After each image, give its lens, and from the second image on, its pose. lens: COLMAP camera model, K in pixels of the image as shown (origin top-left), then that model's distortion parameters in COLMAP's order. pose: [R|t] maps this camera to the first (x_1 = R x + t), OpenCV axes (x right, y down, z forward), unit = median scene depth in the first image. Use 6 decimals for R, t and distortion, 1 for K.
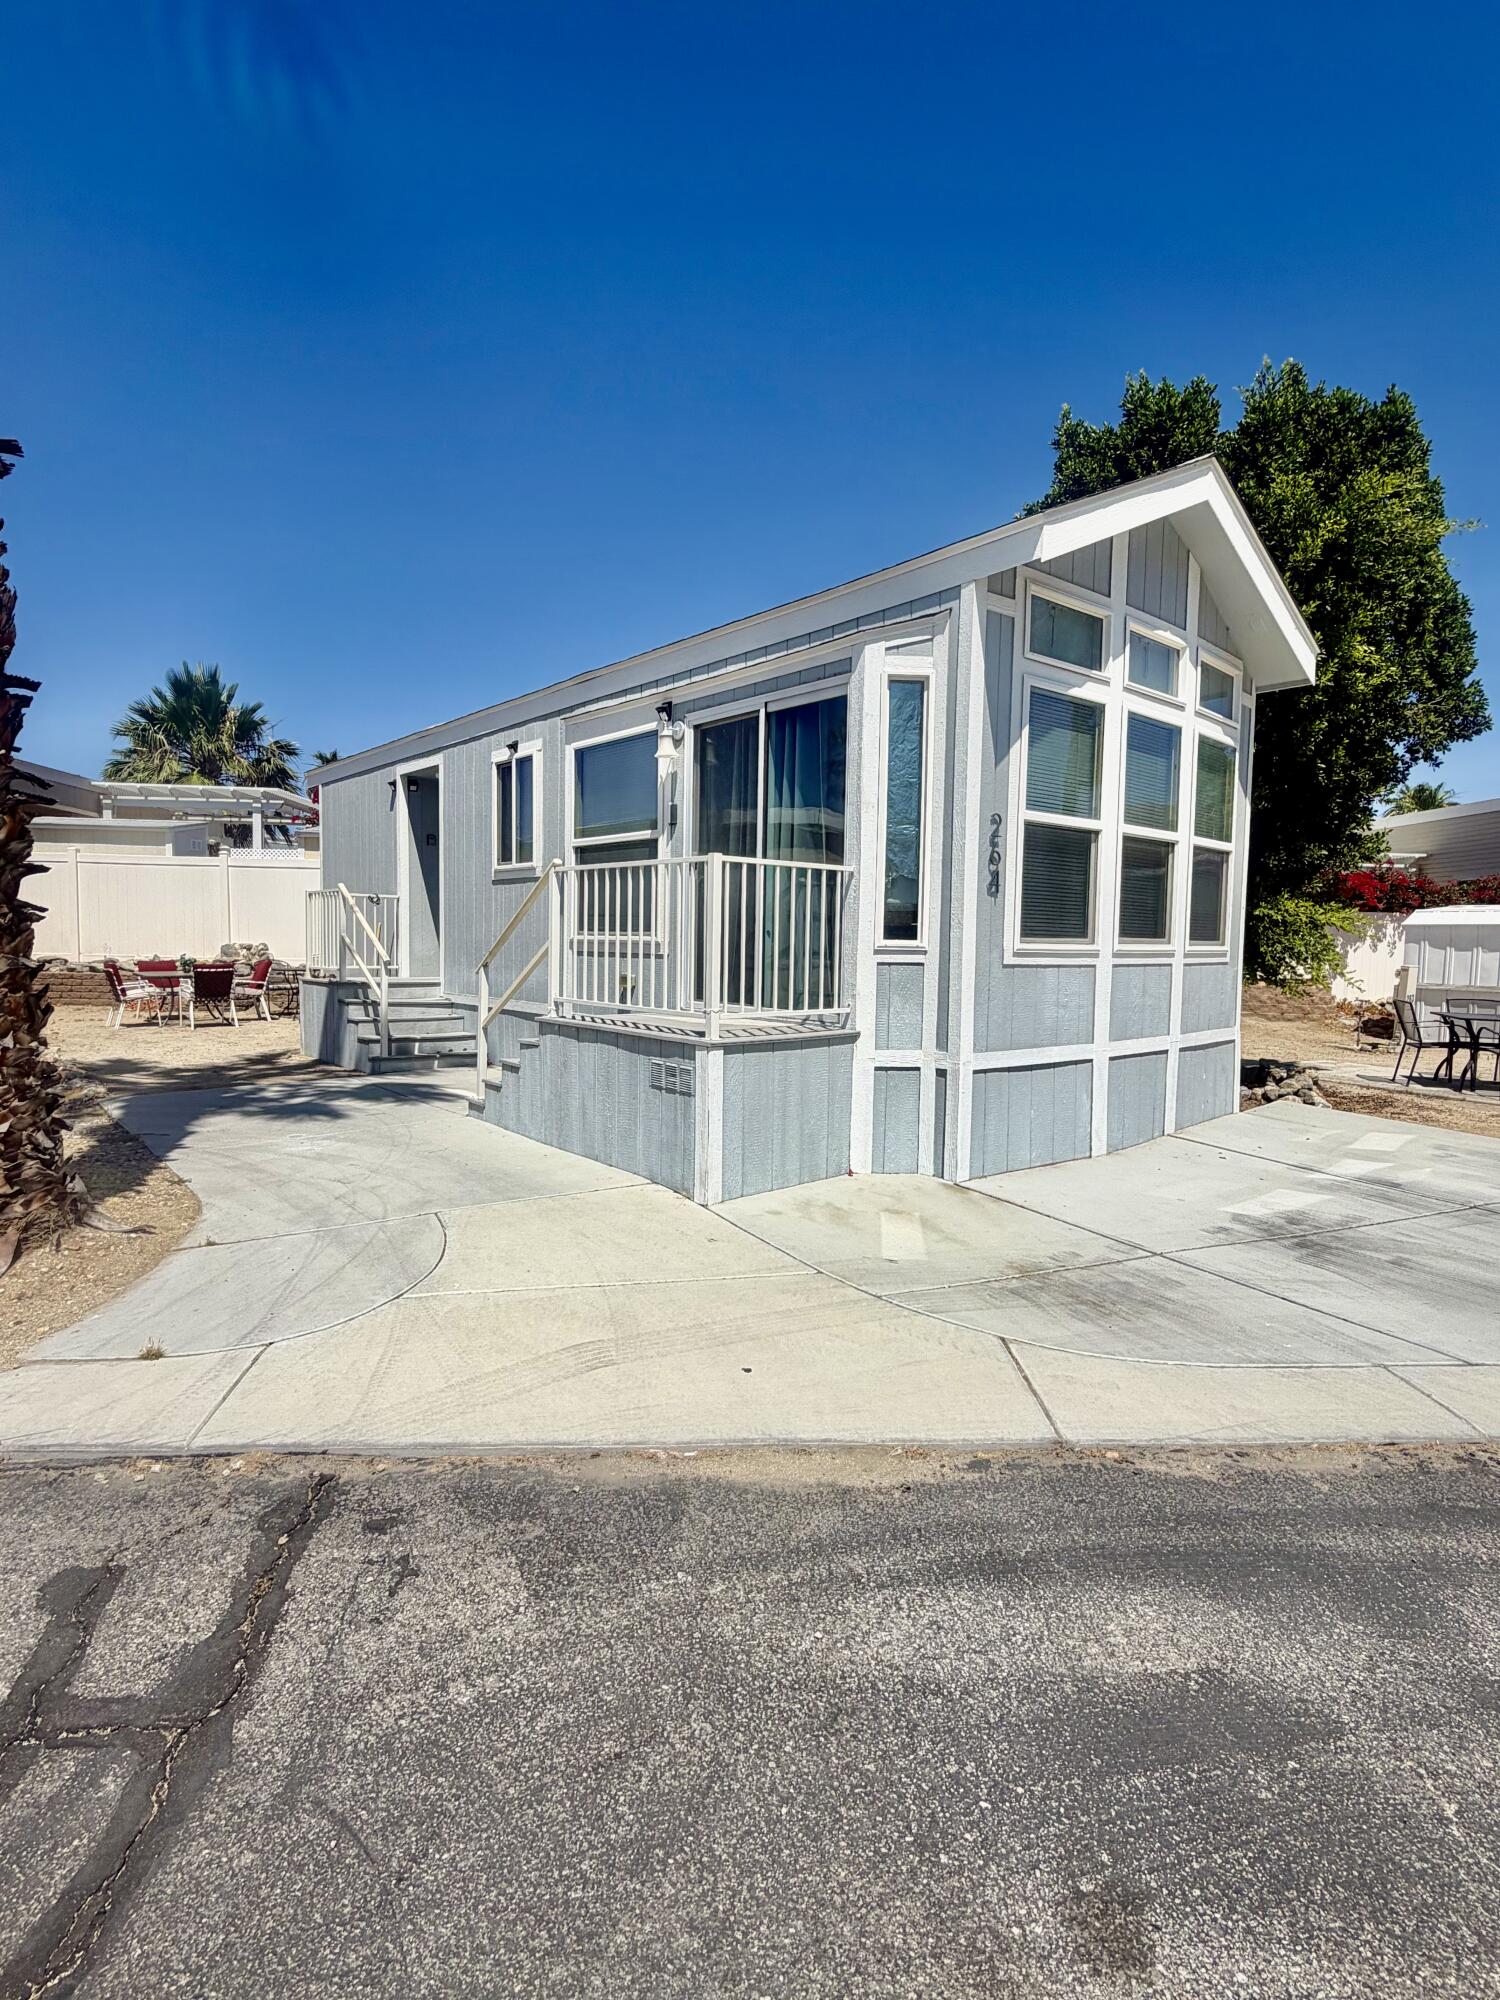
lens RADIAL K [[1014.6, 0, 743.4], [0, 1014.6, 998.2], [0, 0, 1]] dist [0.006876, 0.000496]
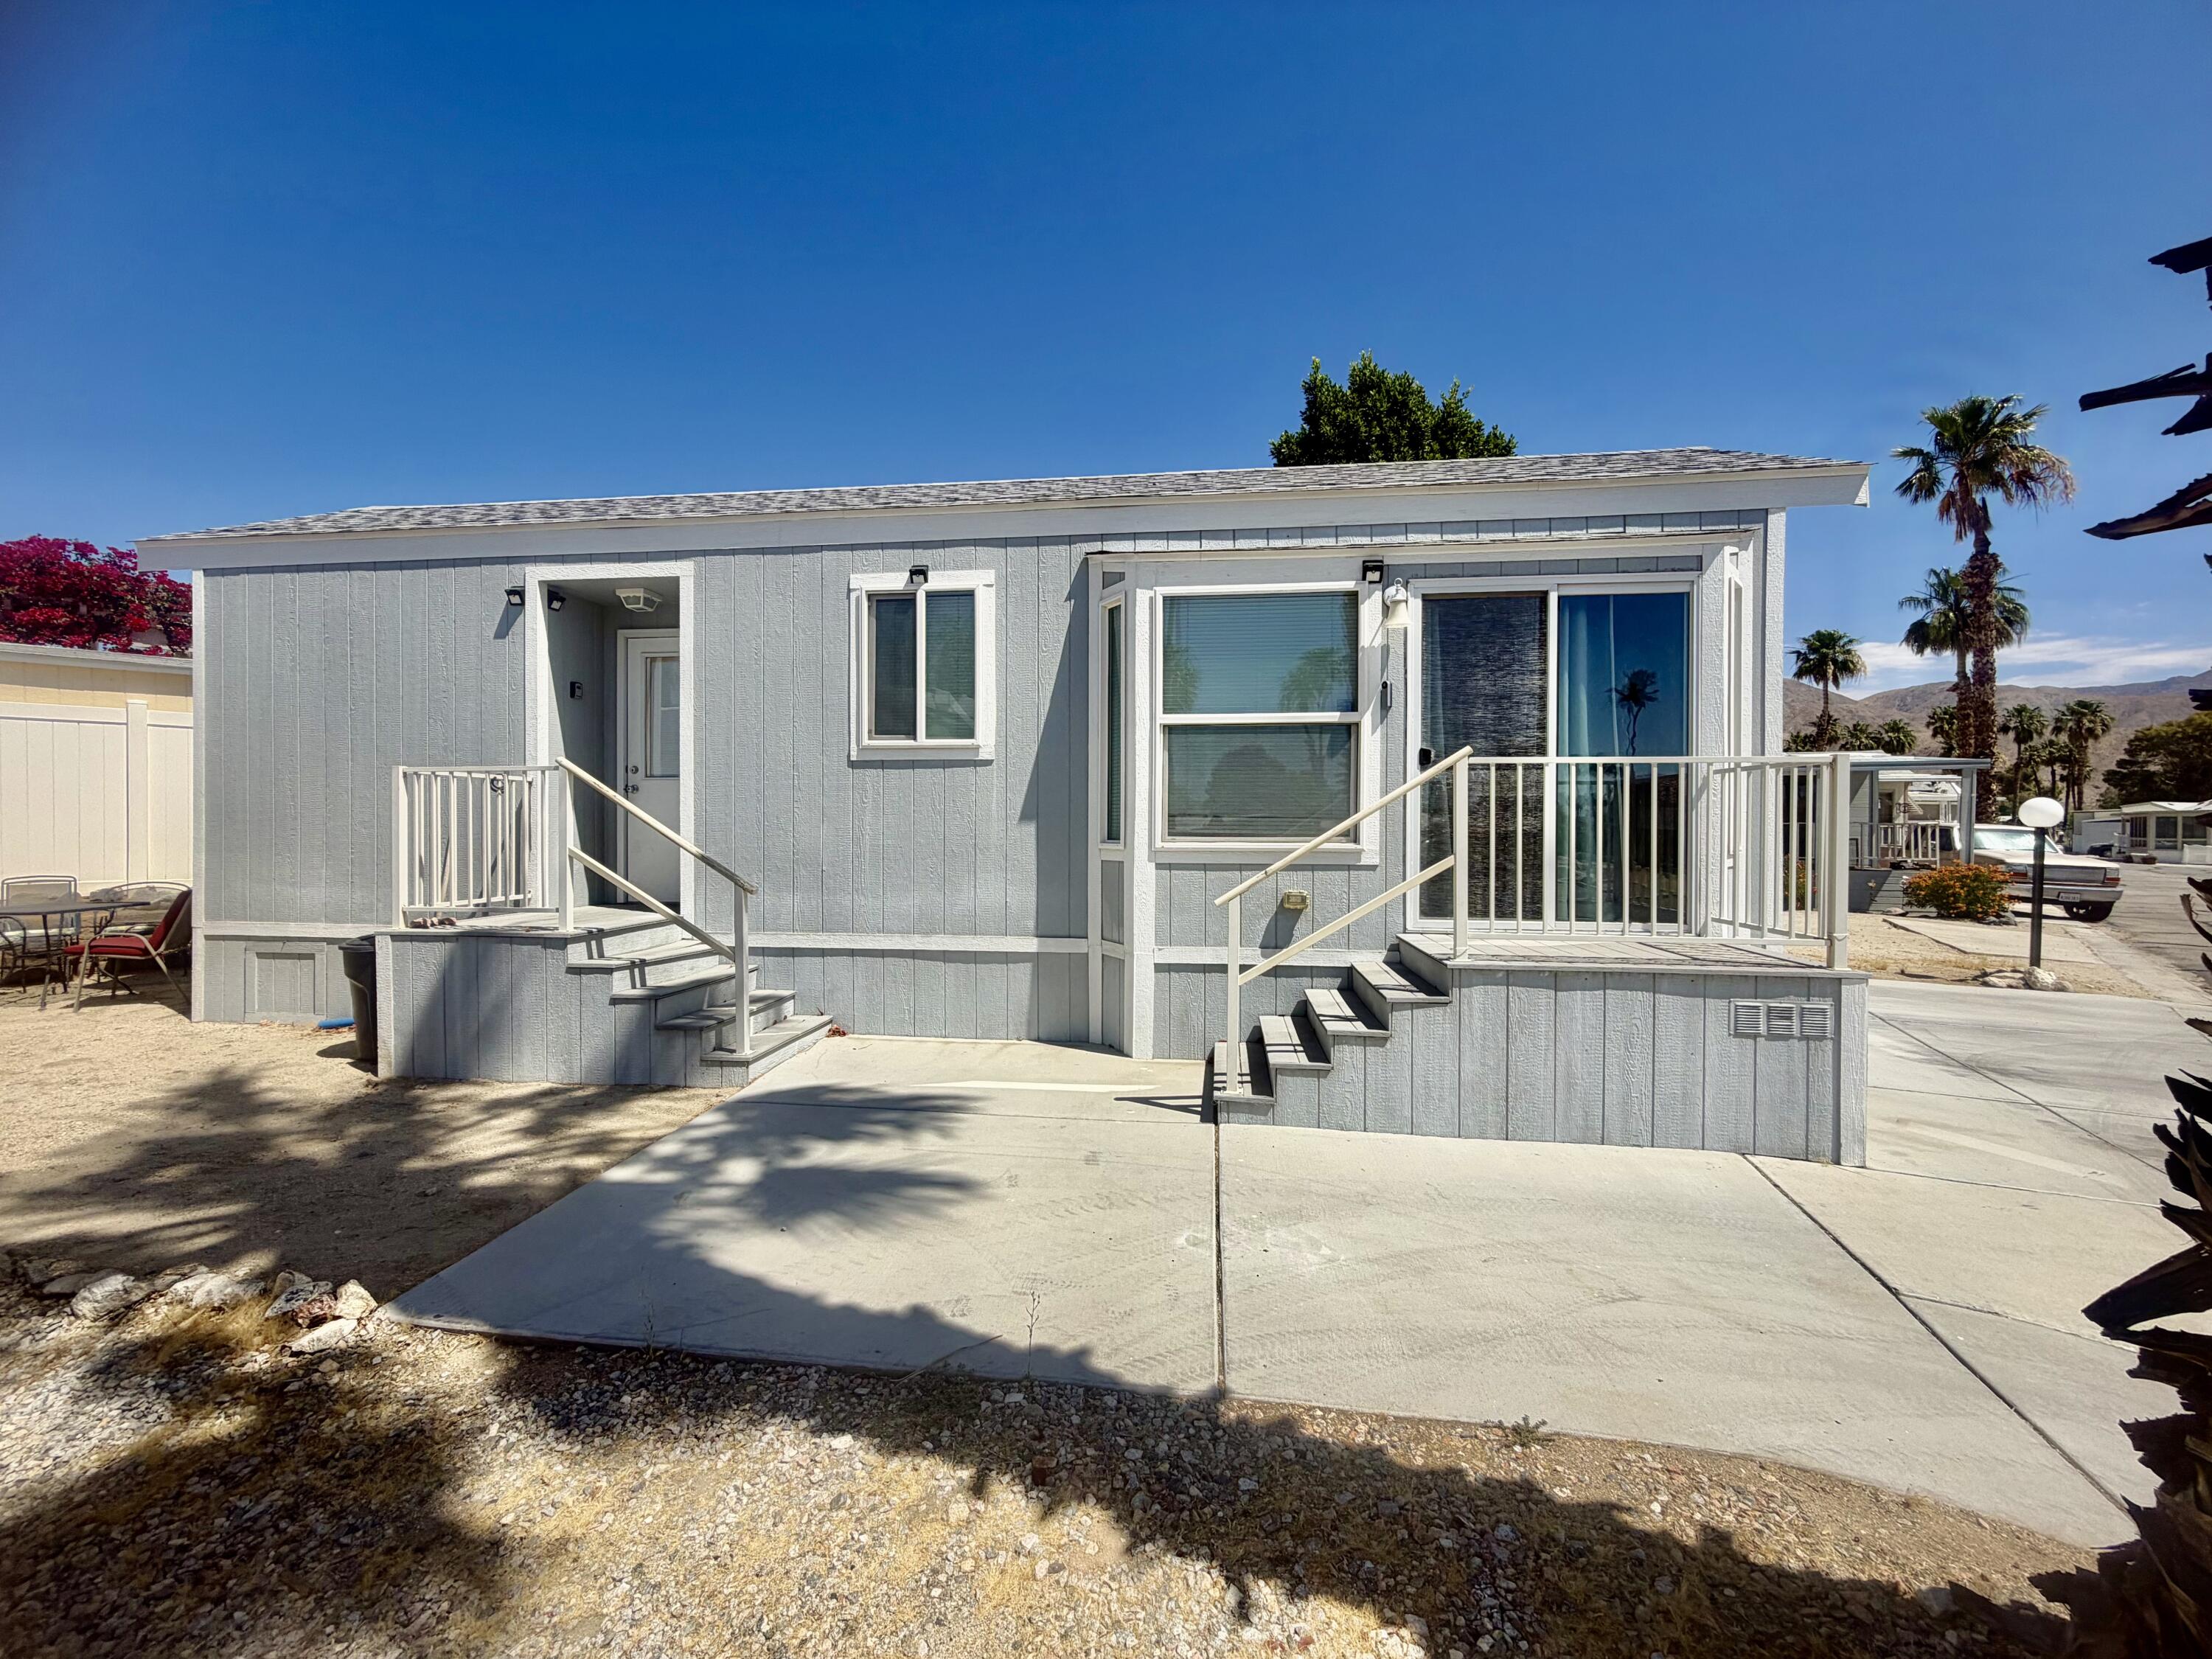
lens RADIAL K [[886.6, 0, 1105.6], [0, 886.6, 822.3], [0, 0, 1]] dist [-0.000452, 0.000408]
pose [[0.737463, -0.012263, 0.675276, -0.724083], [0.049487, 0.998129, -0.035919, -0.063460], [-0.673572, 0.059906, 0.736690, 0.627210]]
